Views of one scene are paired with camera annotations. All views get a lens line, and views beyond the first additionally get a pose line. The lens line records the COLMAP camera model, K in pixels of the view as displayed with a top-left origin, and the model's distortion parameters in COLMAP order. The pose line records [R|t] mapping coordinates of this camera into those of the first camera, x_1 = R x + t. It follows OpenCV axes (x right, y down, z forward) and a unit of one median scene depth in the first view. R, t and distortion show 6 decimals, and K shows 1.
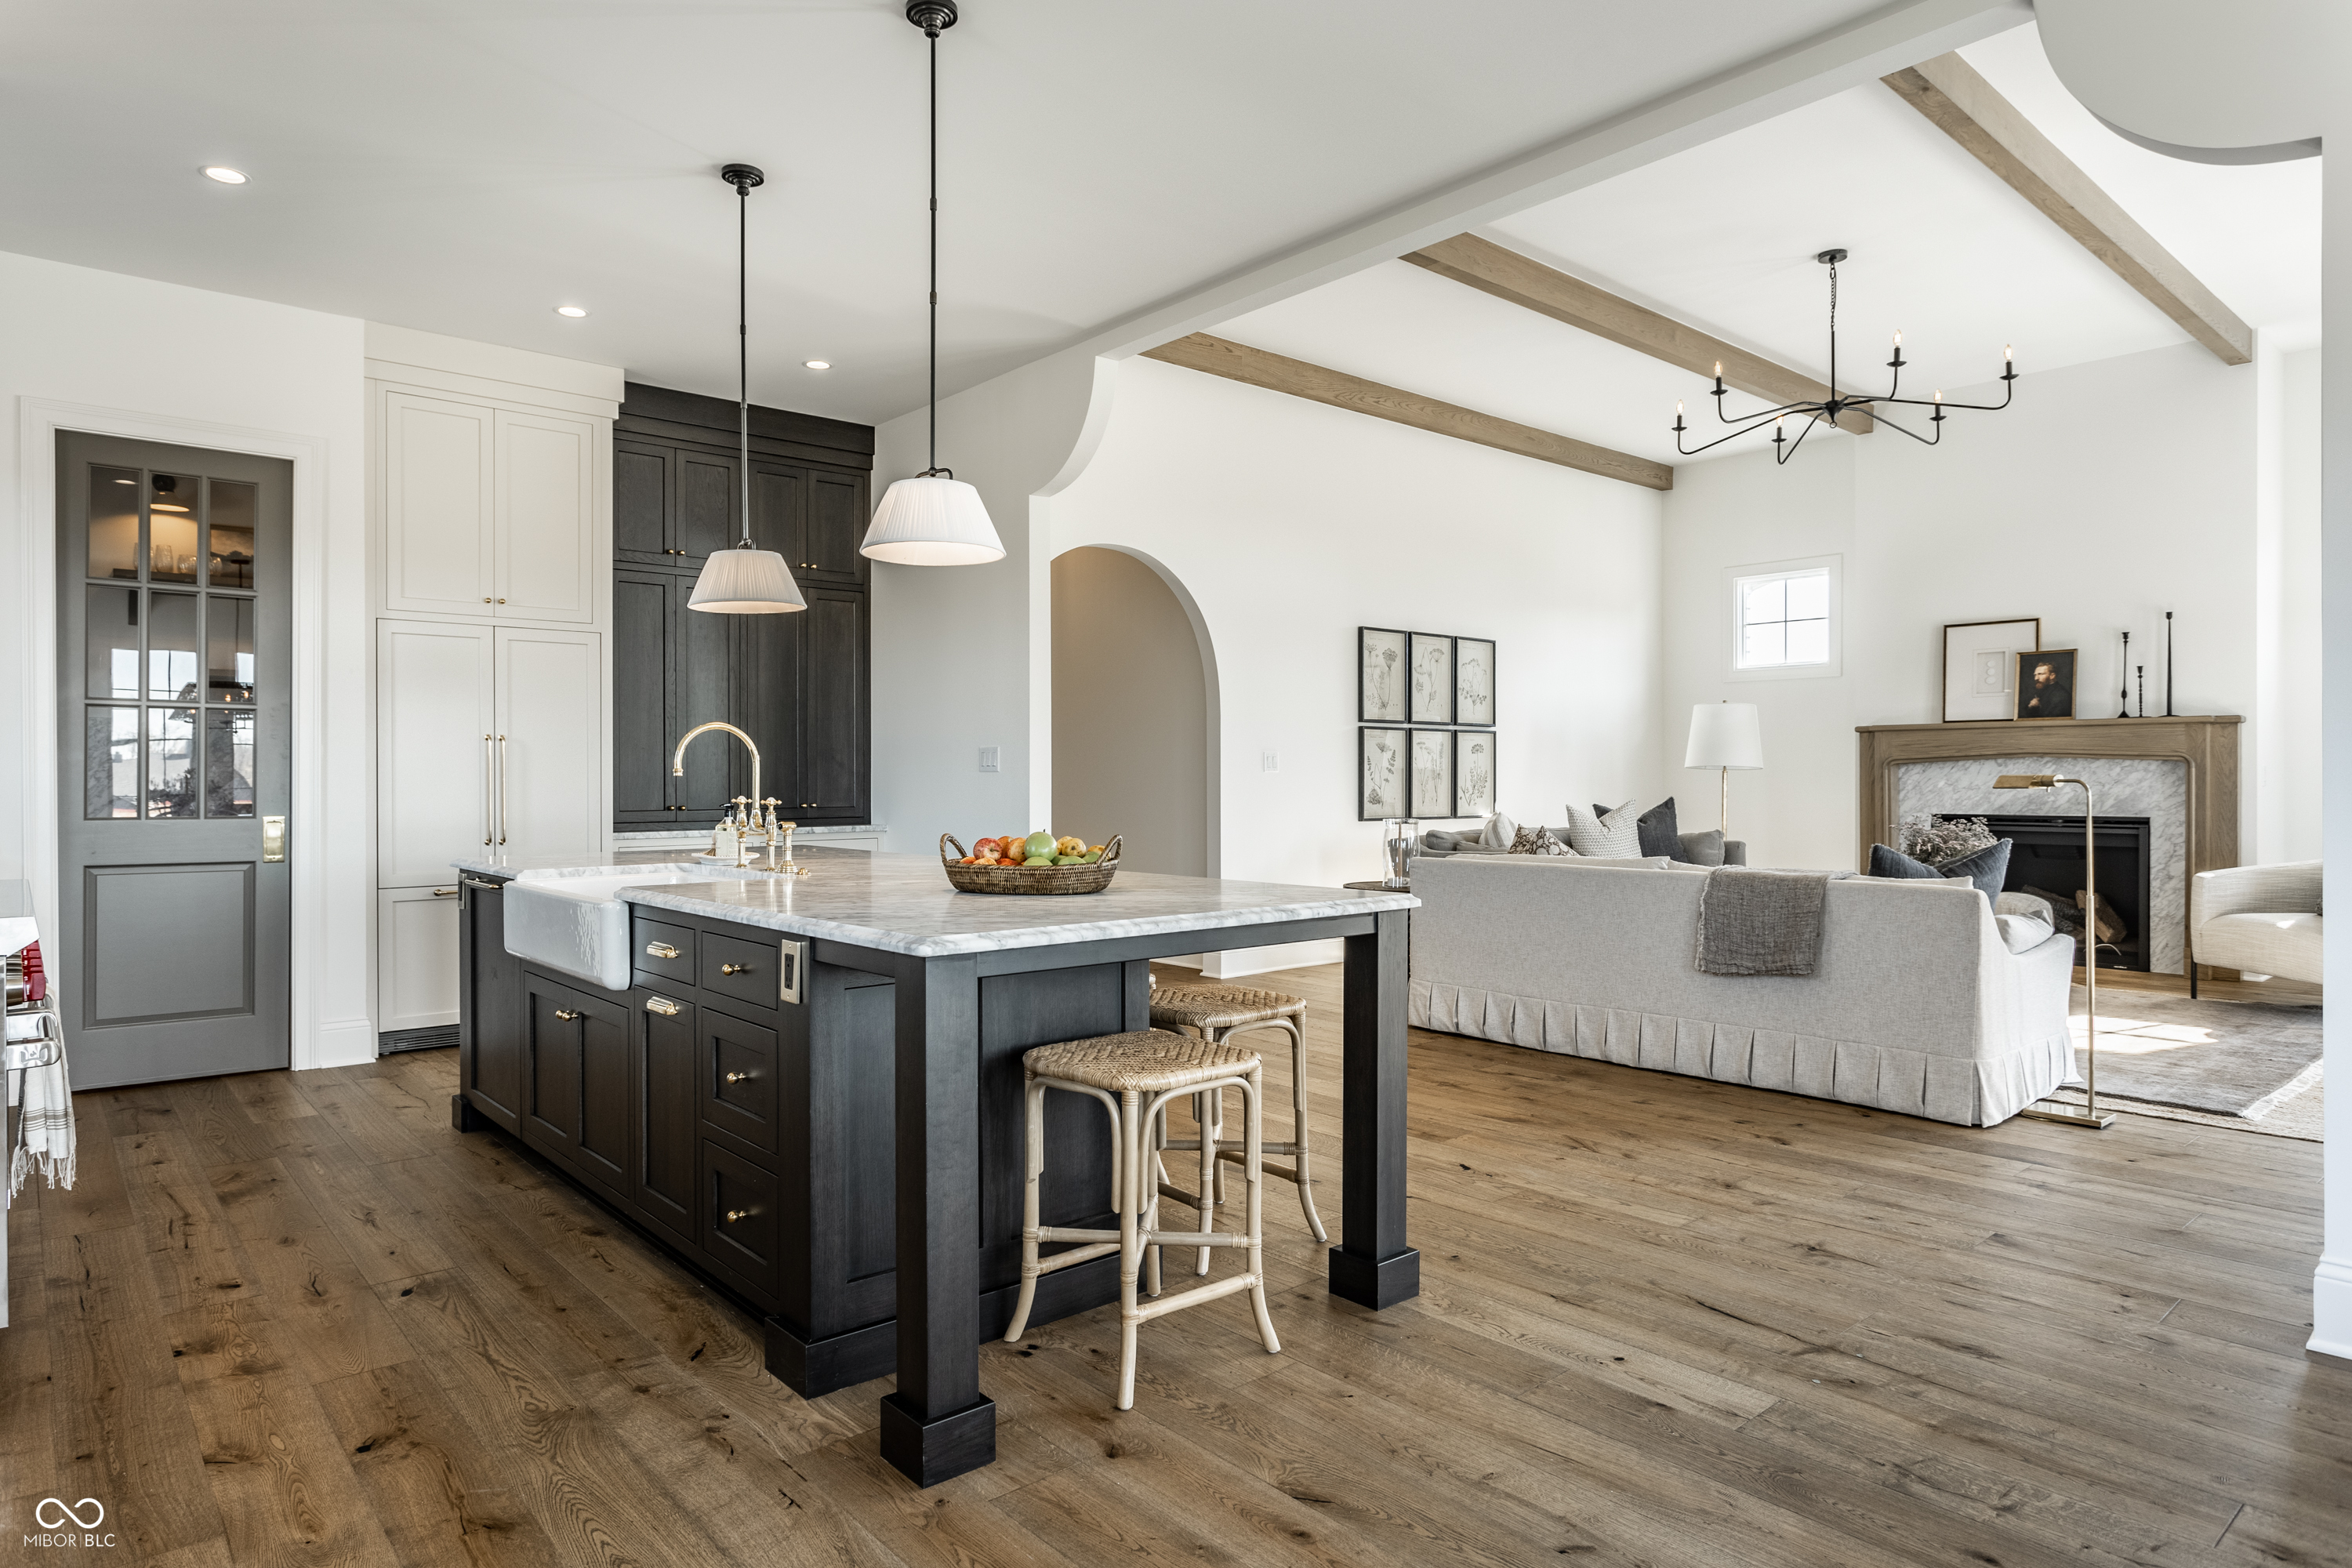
lens RADIAL K [[1361.3, 0, 1152.4], [0, 1361.3, 780.0], [0, 0, 1]] dist [0.000233, 0.002847]
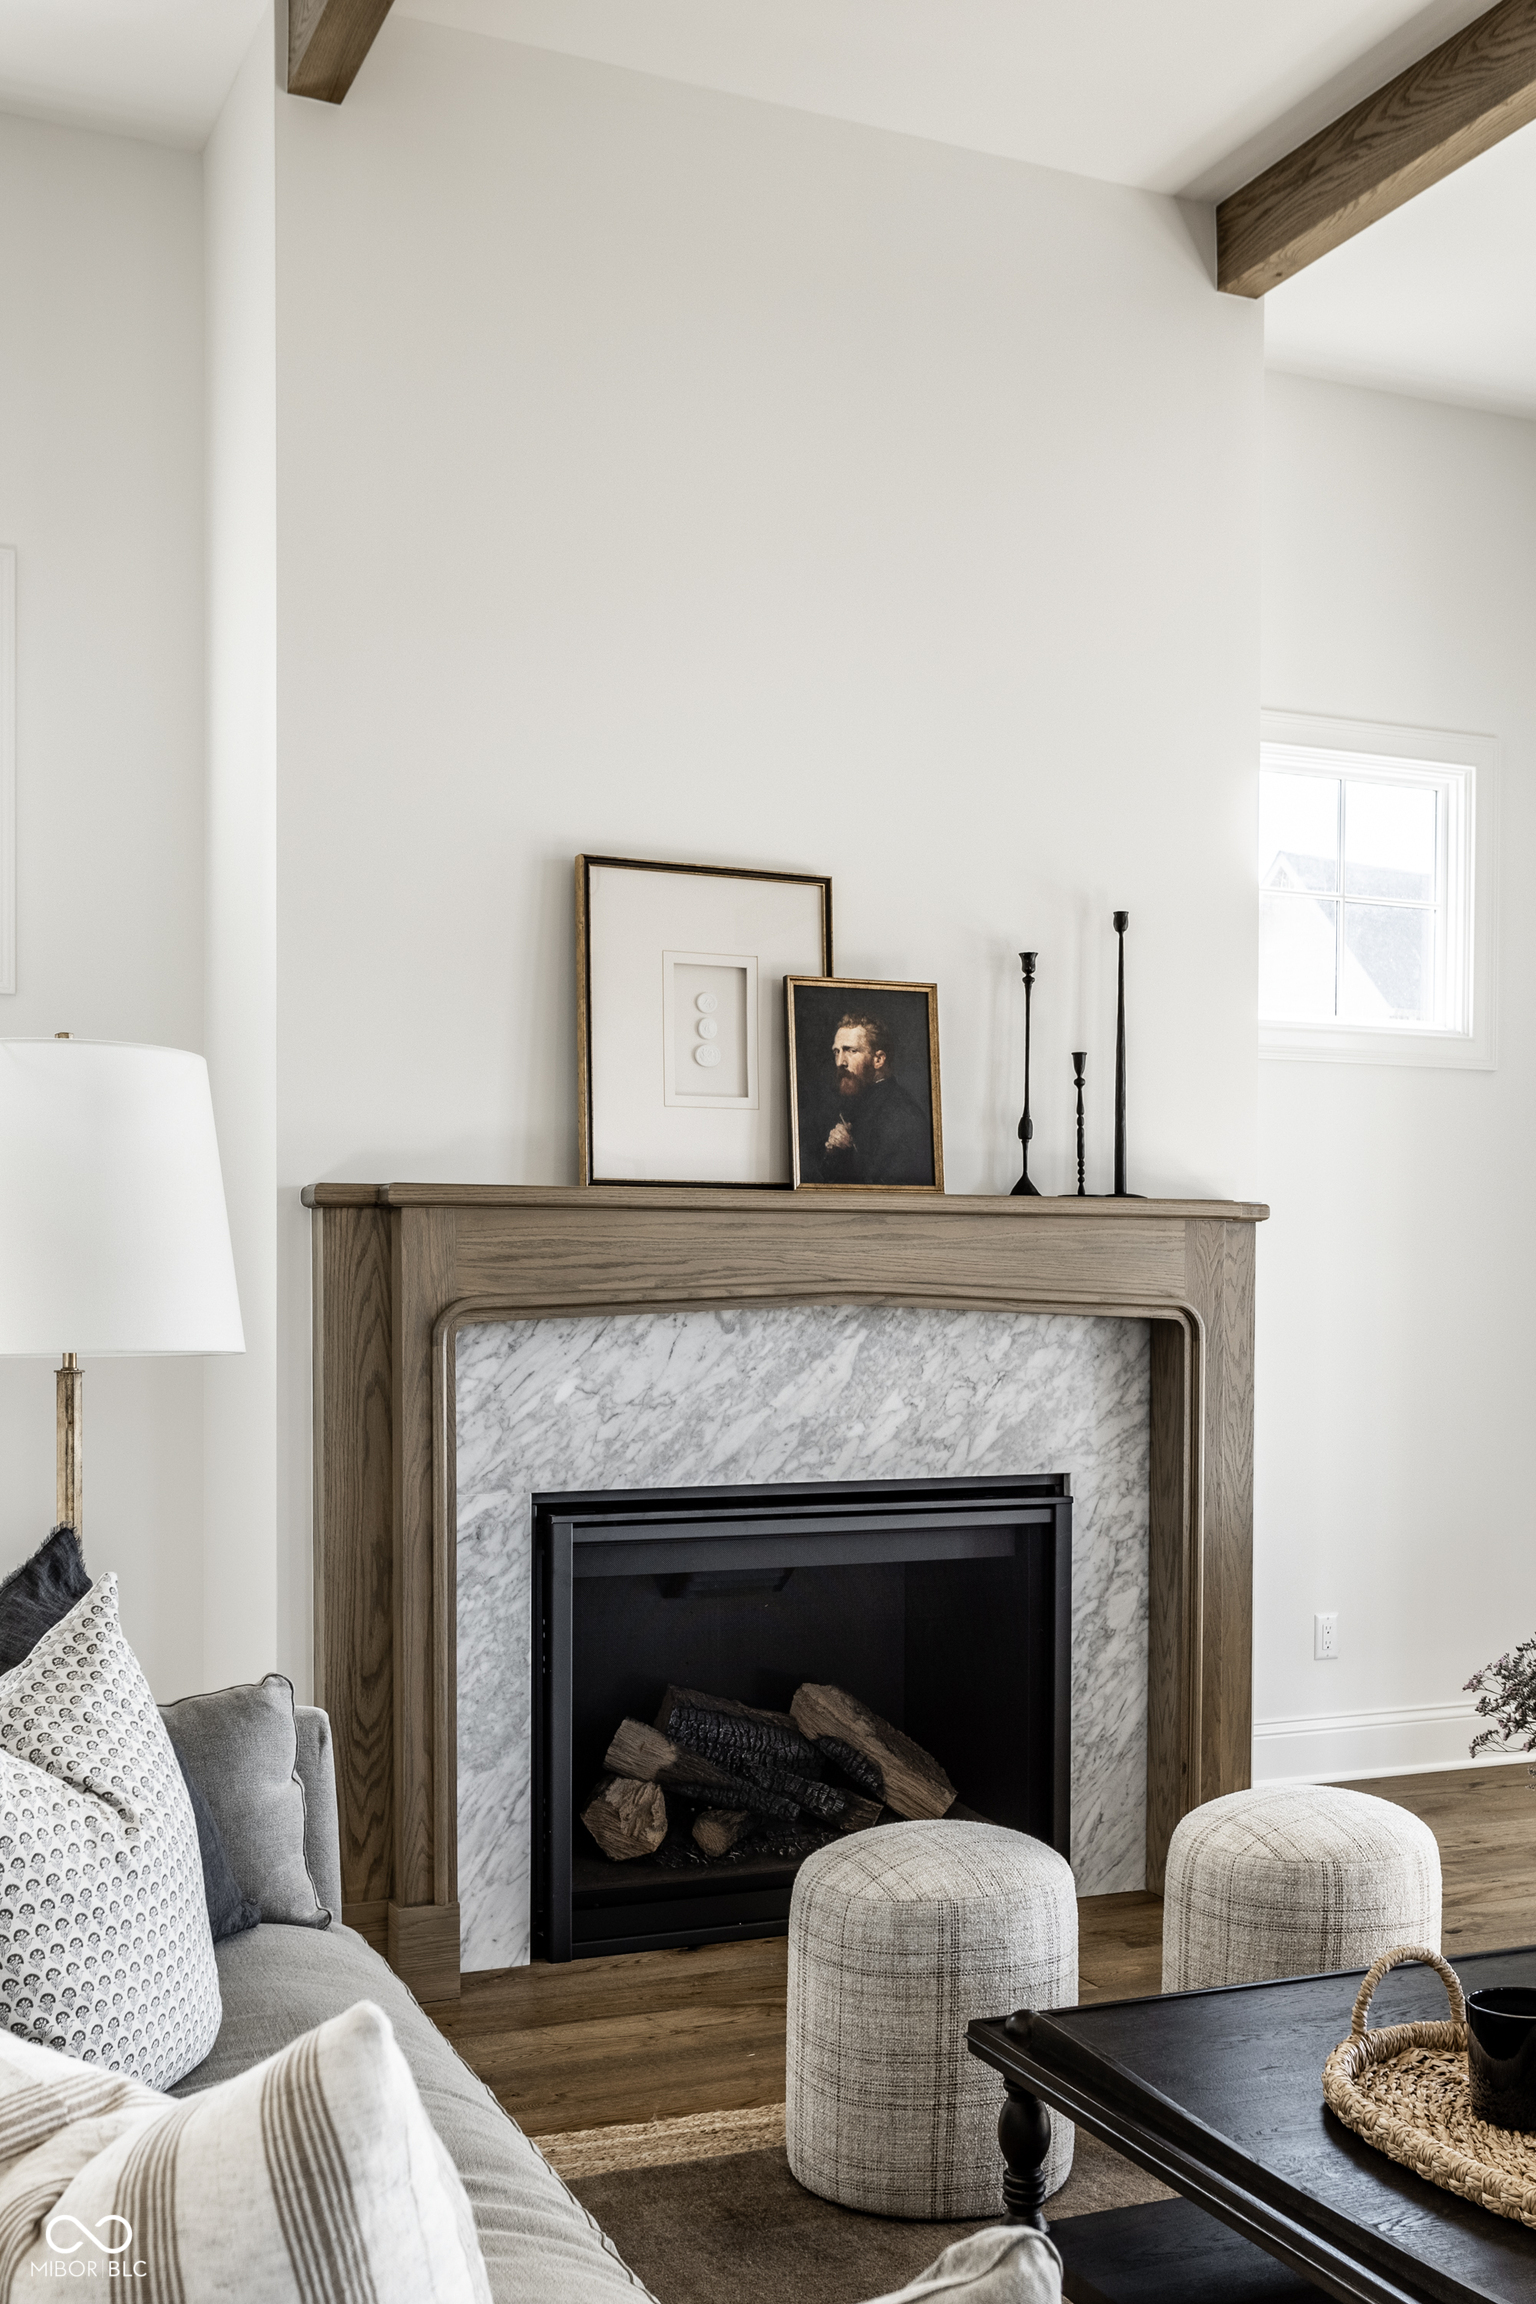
lens RADIAL K [[2387.0, 0, 809.9], [0, 2387.0, 1324.9], [0, 0, 1]] dist [0.007451, 0.000000]
pose [[0.276429, -0.017638, 0.960873, 0.099180], [-0.004319, 0.999799, 0.019595, -0.022970], [-0.961025, -0.009566, 0.276297, 0.842021]]
